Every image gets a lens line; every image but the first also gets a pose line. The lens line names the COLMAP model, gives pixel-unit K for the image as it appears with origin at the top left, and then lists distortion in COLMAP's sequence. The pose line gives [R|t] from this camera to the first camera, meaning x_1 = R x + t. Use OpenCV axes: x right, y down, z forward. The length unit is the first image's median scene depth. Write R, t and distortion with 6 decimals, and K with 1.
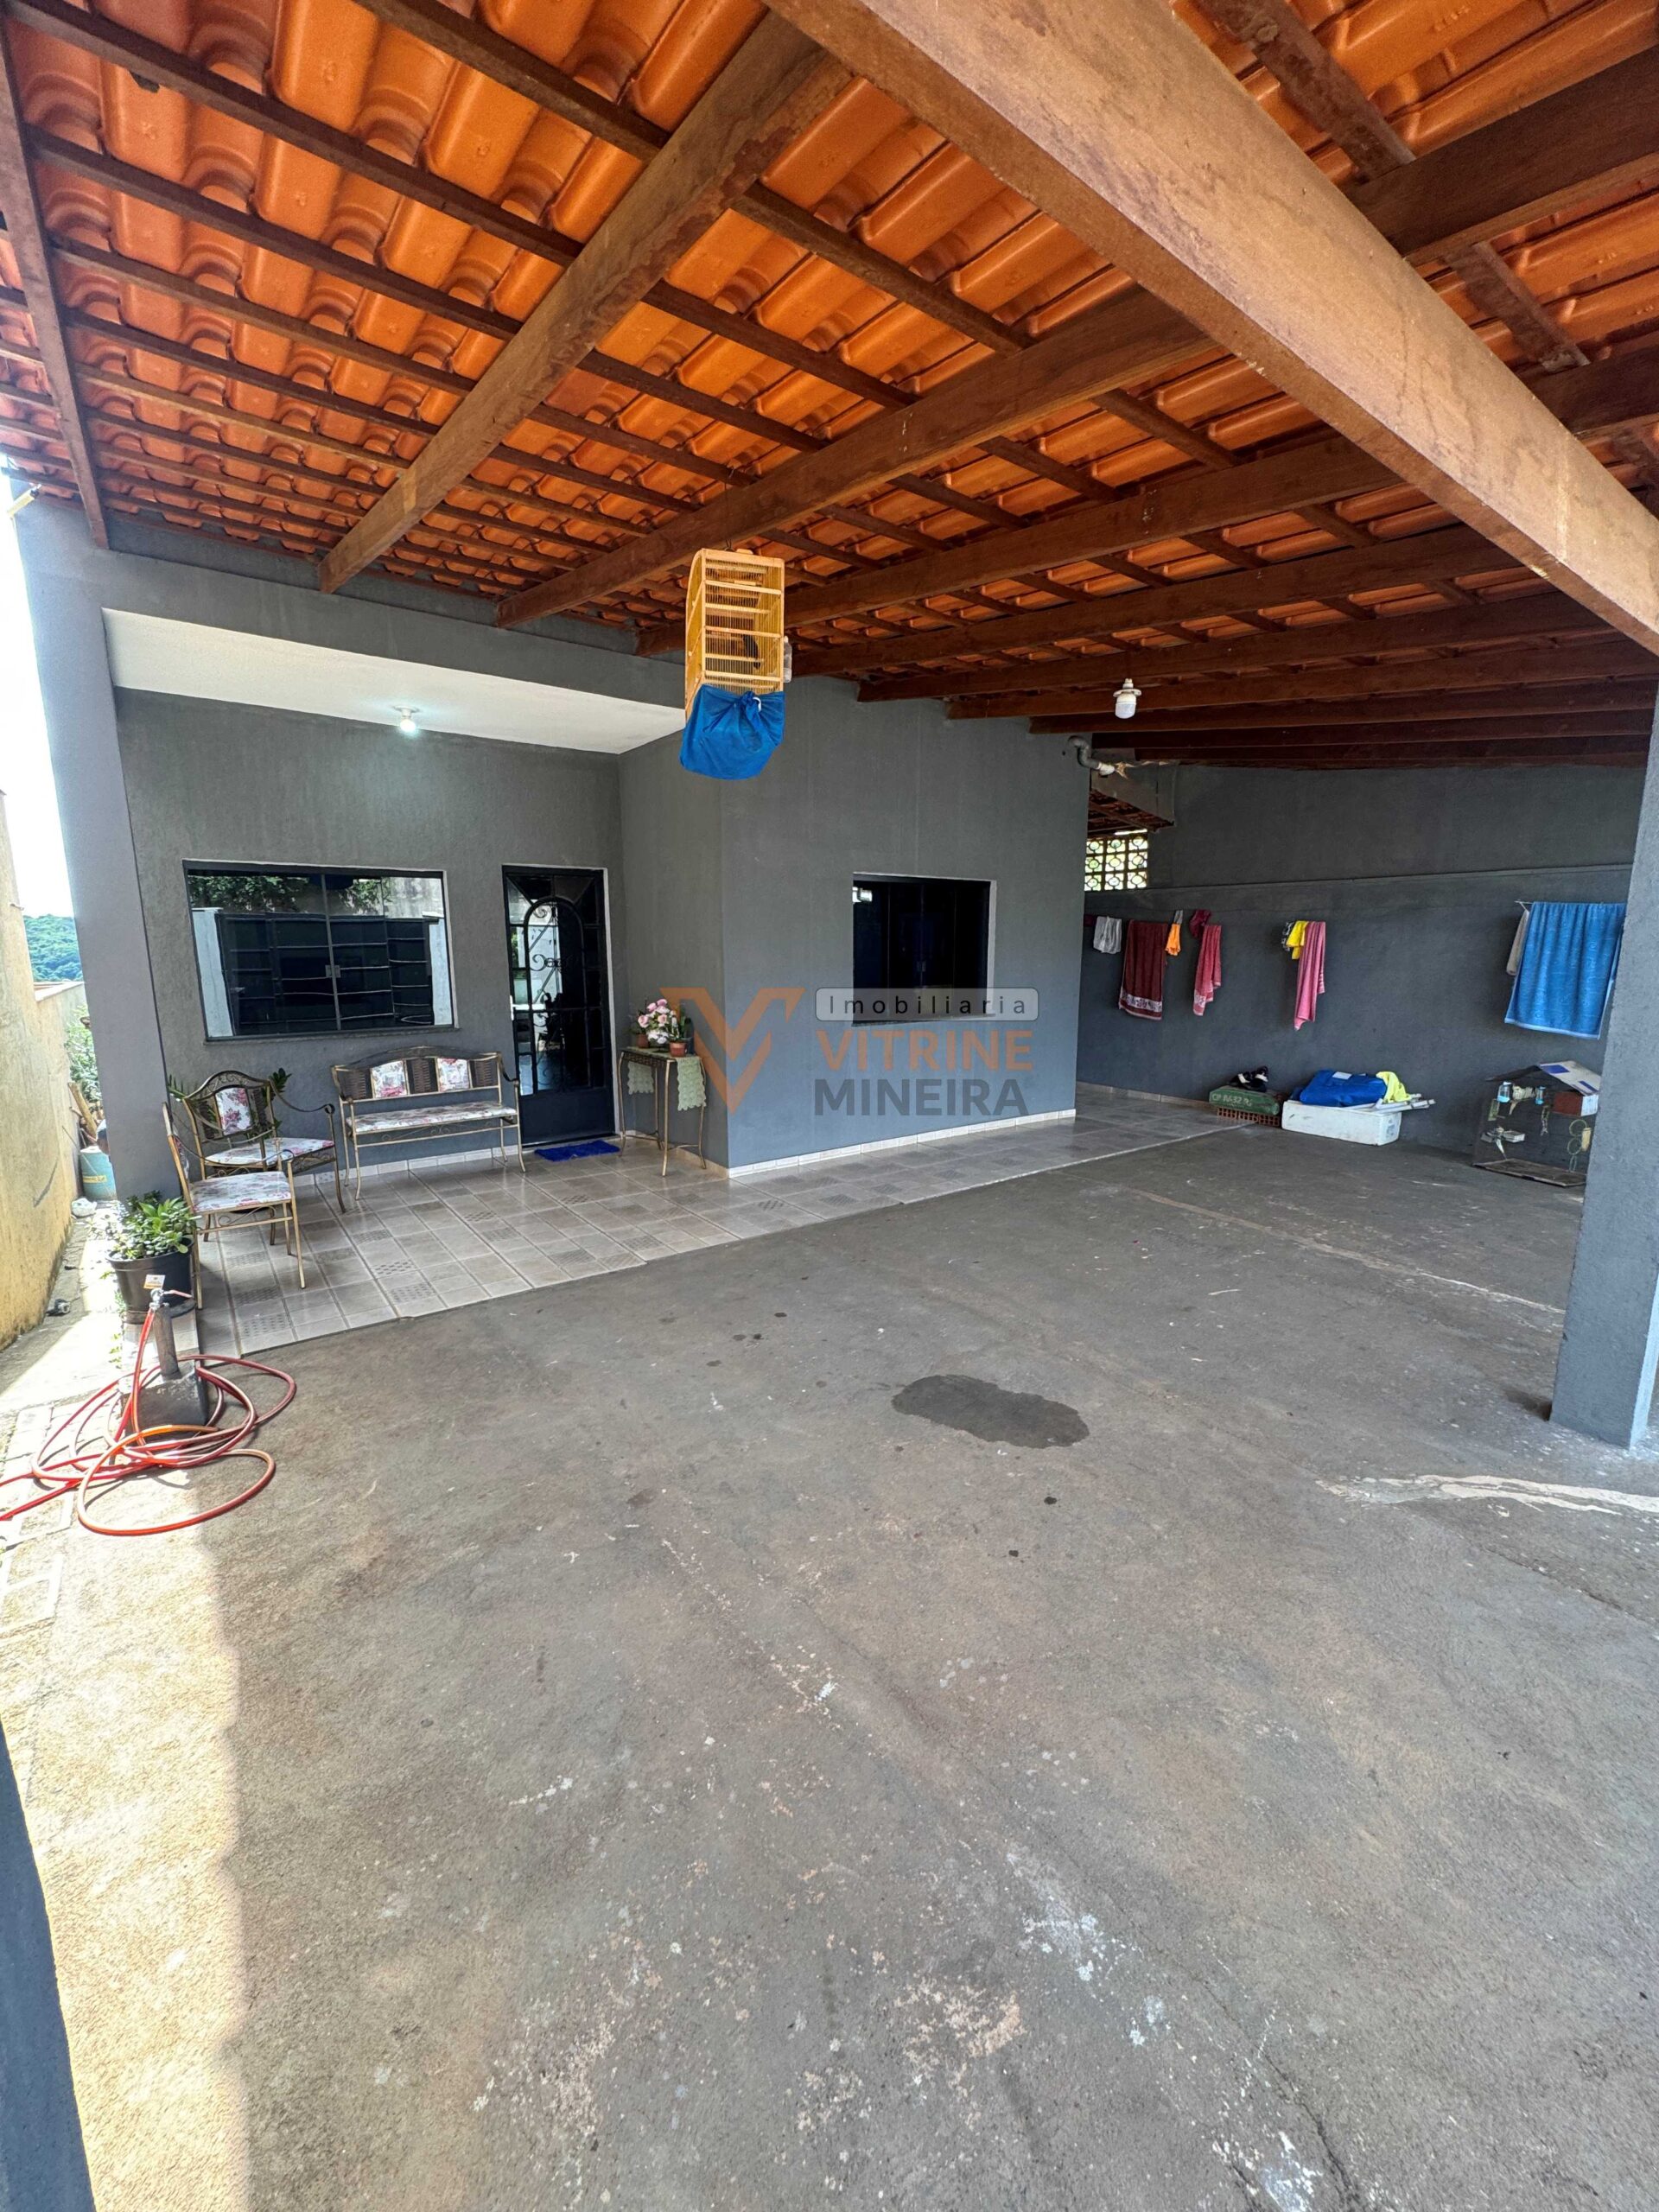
lens RADIAL K [[881.2, 0, 823.0], [0, 881.2, 1103.2], [0, 0, 1]] dist [-0.001766, 0.000025]
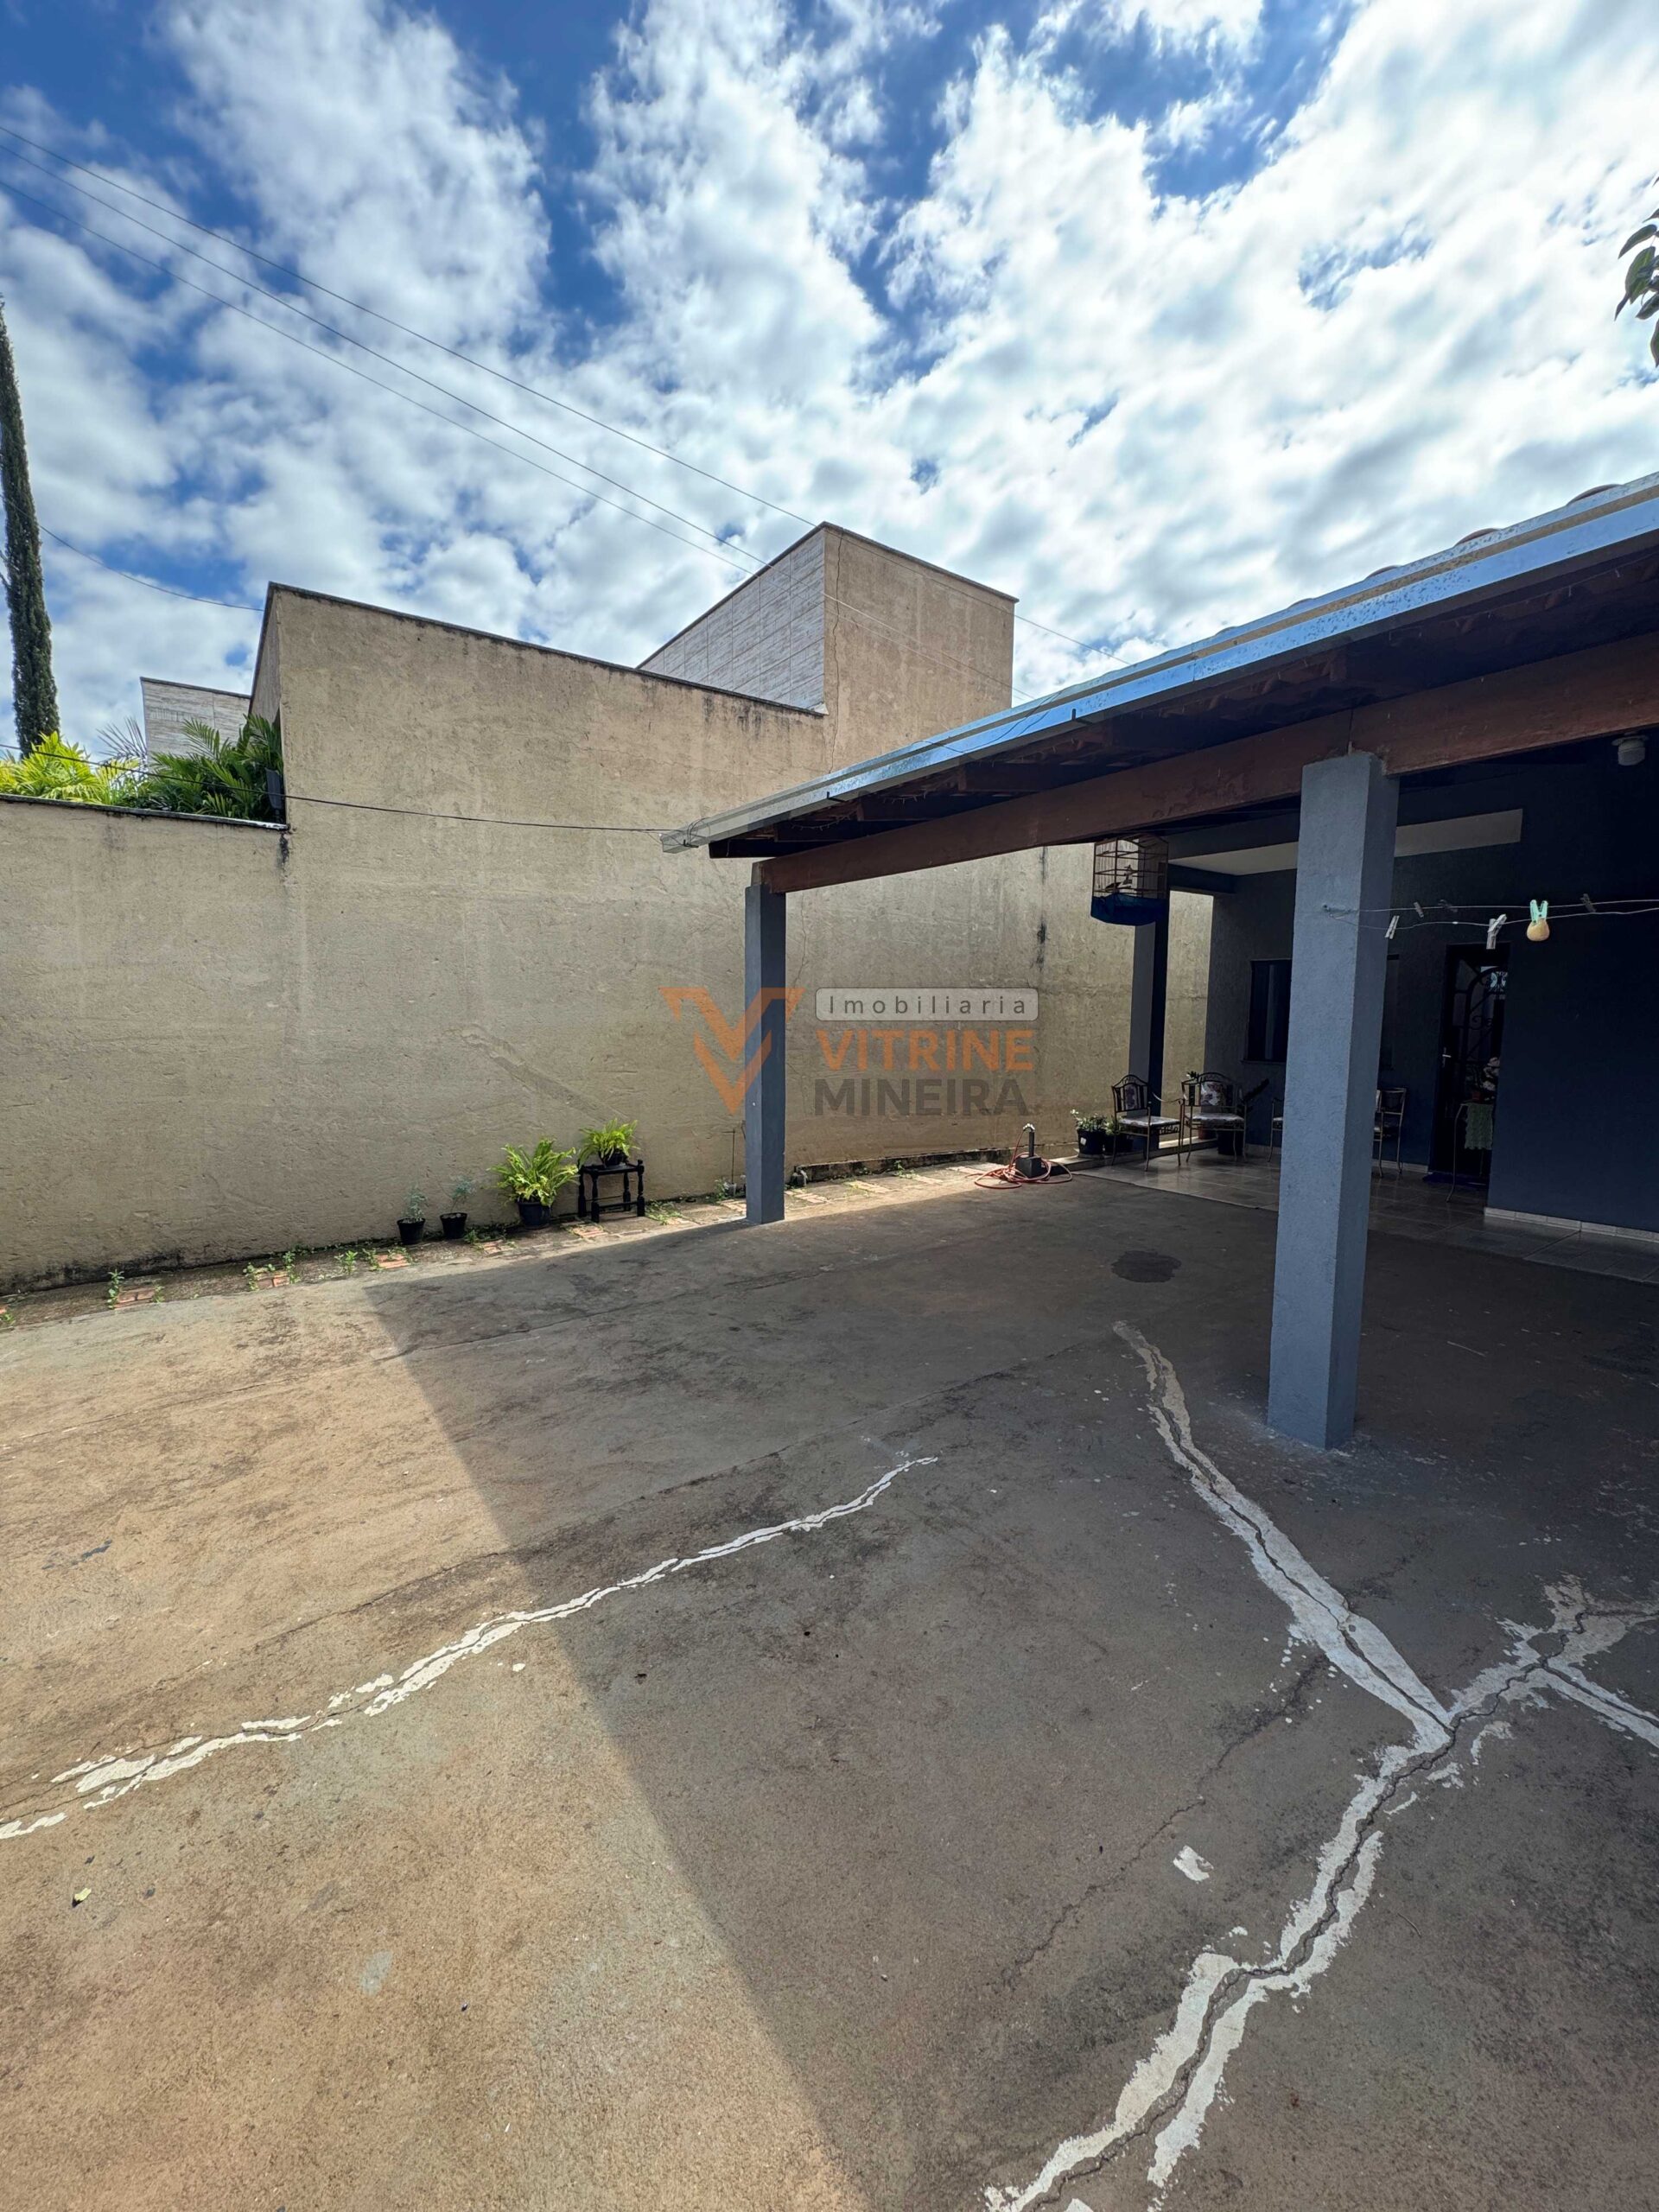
lens RADIAL K [[881.2, 0, 828.6], [0, 881.2, 1106.7], [0, 0, 1]] dist [-0.001766, 0.000025]
pose [[-0.019370, 0.111110, -0.993619, 1.203754], [-0.183189, 0.976587, 0.112777, -0.027415], [0.982887, 0.184205, 0.001438, 0.204700]]
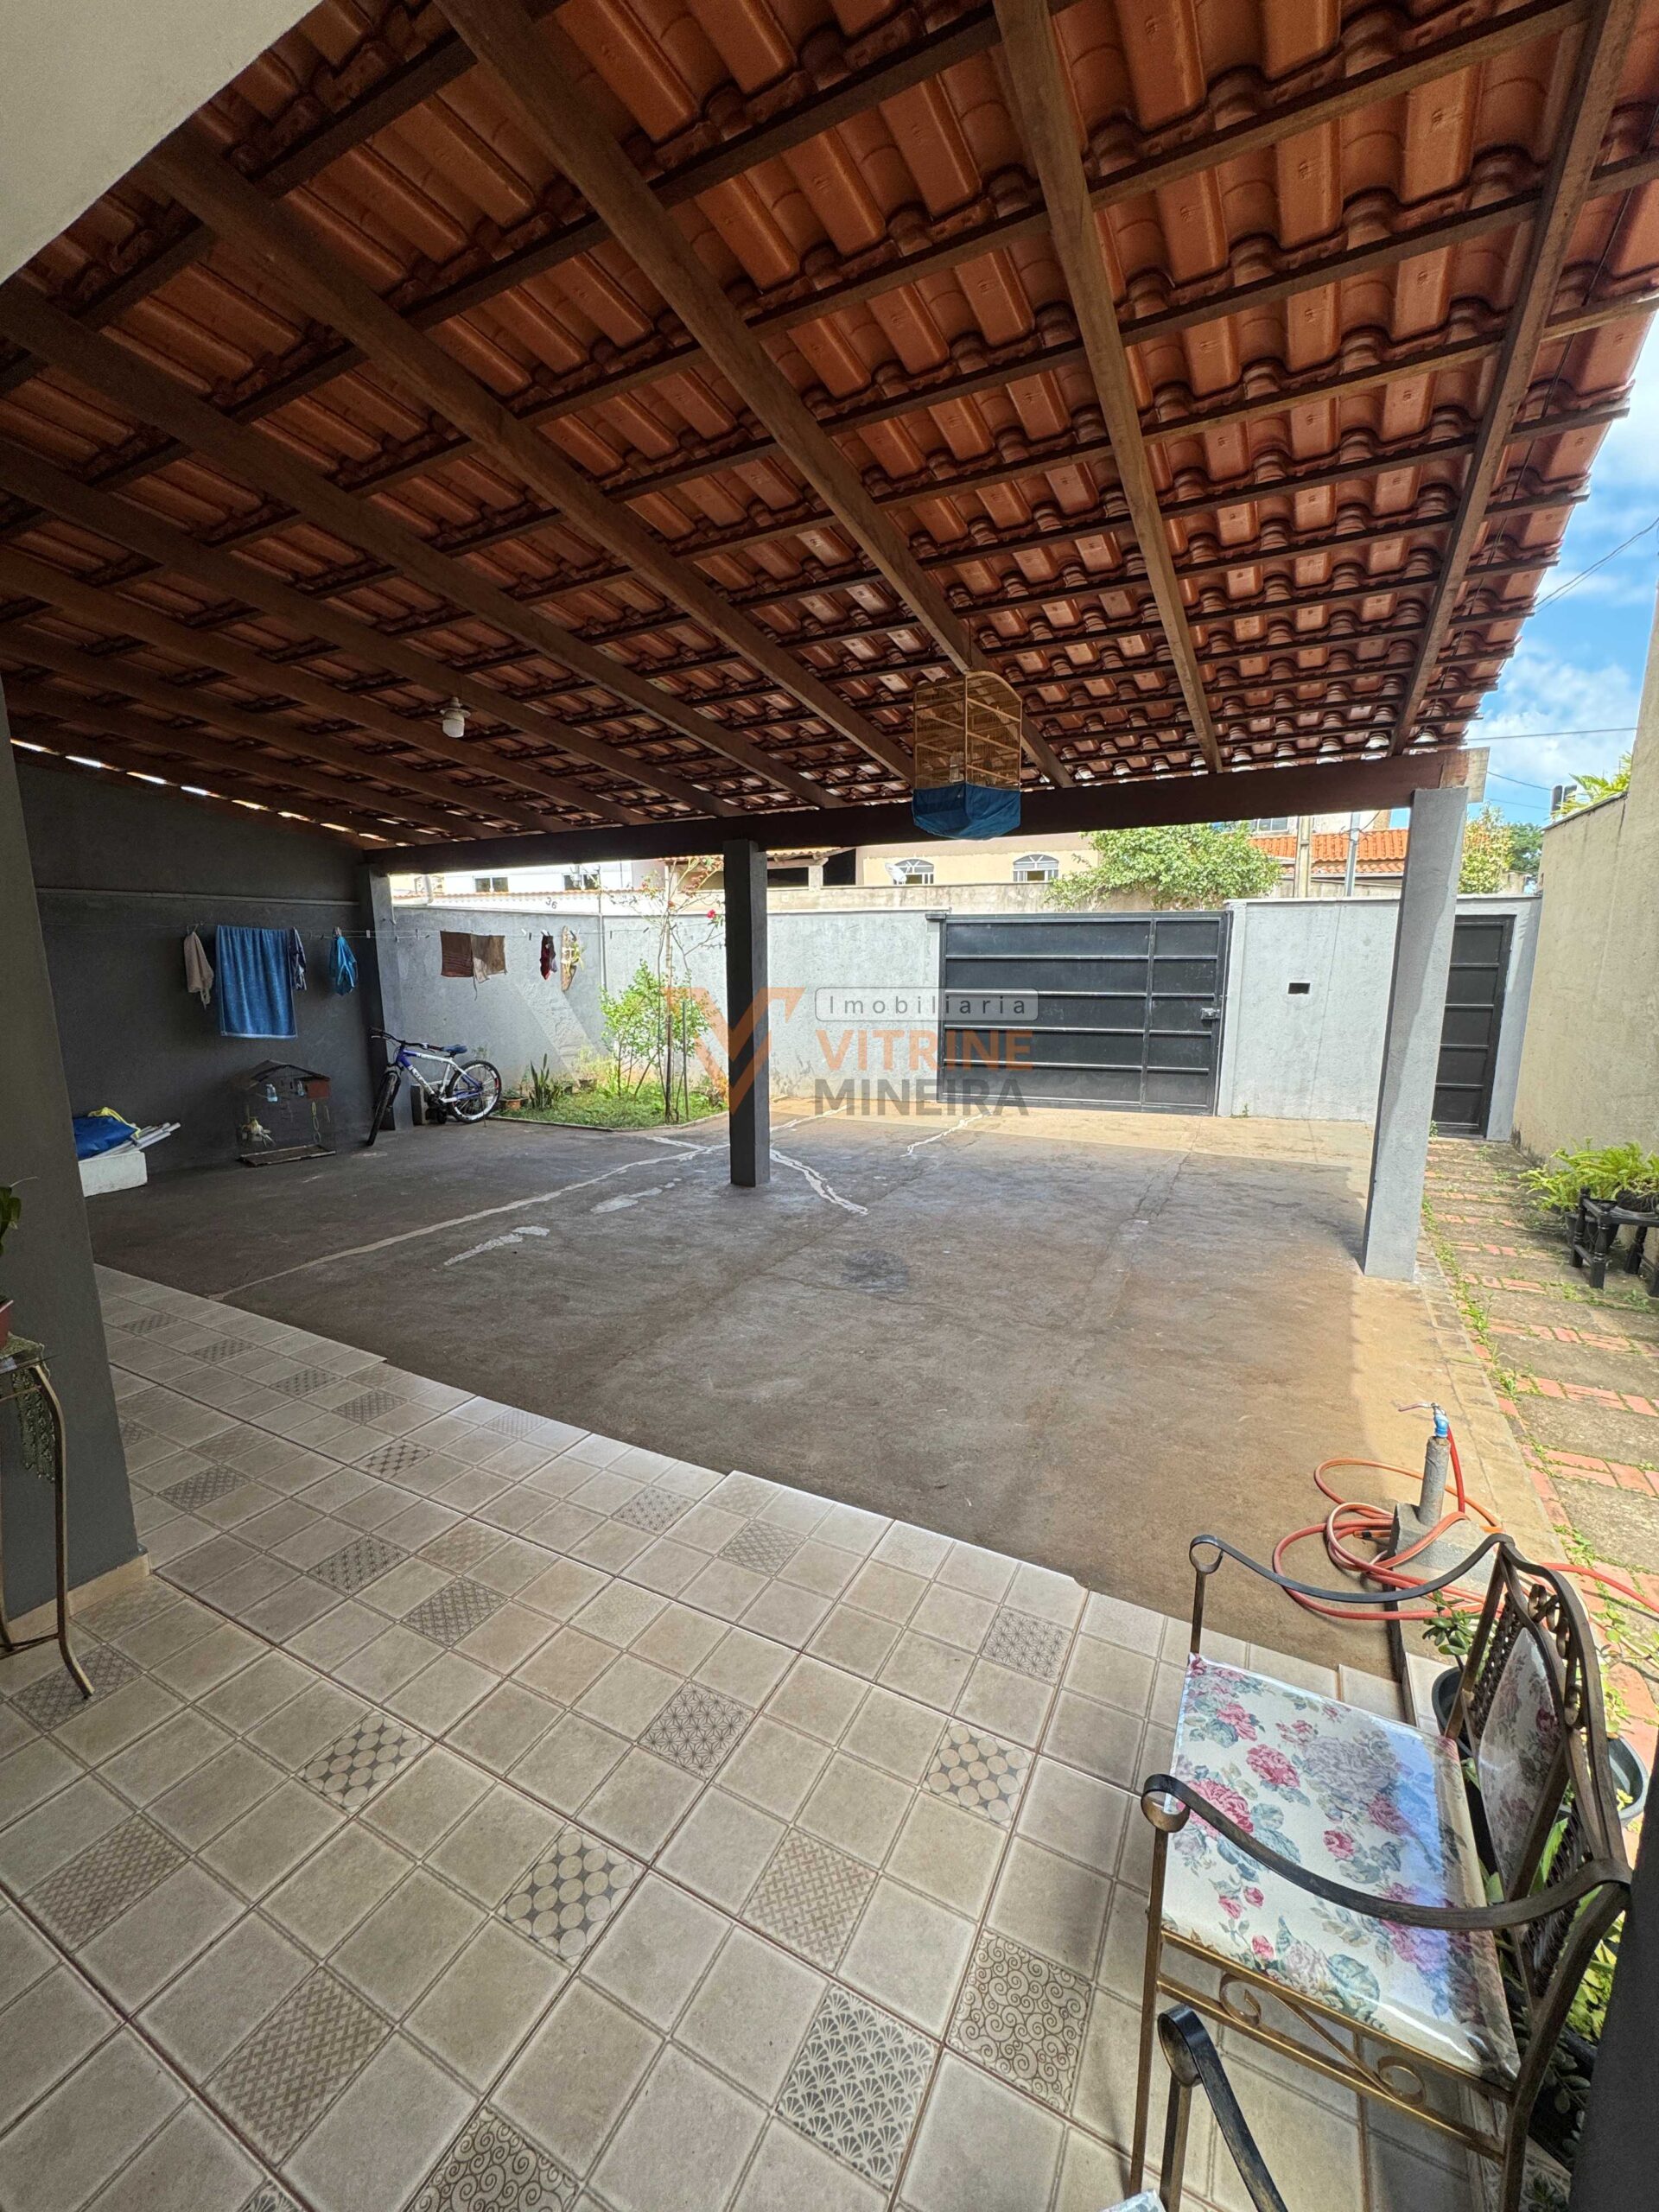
lens RADIAL K [[881.2, 0, 834.3], [0, 881.2, 1116.3], [0, 0, 1]] dist [-0.001766, 0.000025]
pose [[-0.440908, -0.165597, 0.882144, -0.684544], [0.164853, 0.951172, 0.260951, -0.200422], [-0.882283, 0.260480, -0.392080, 1.008401]]
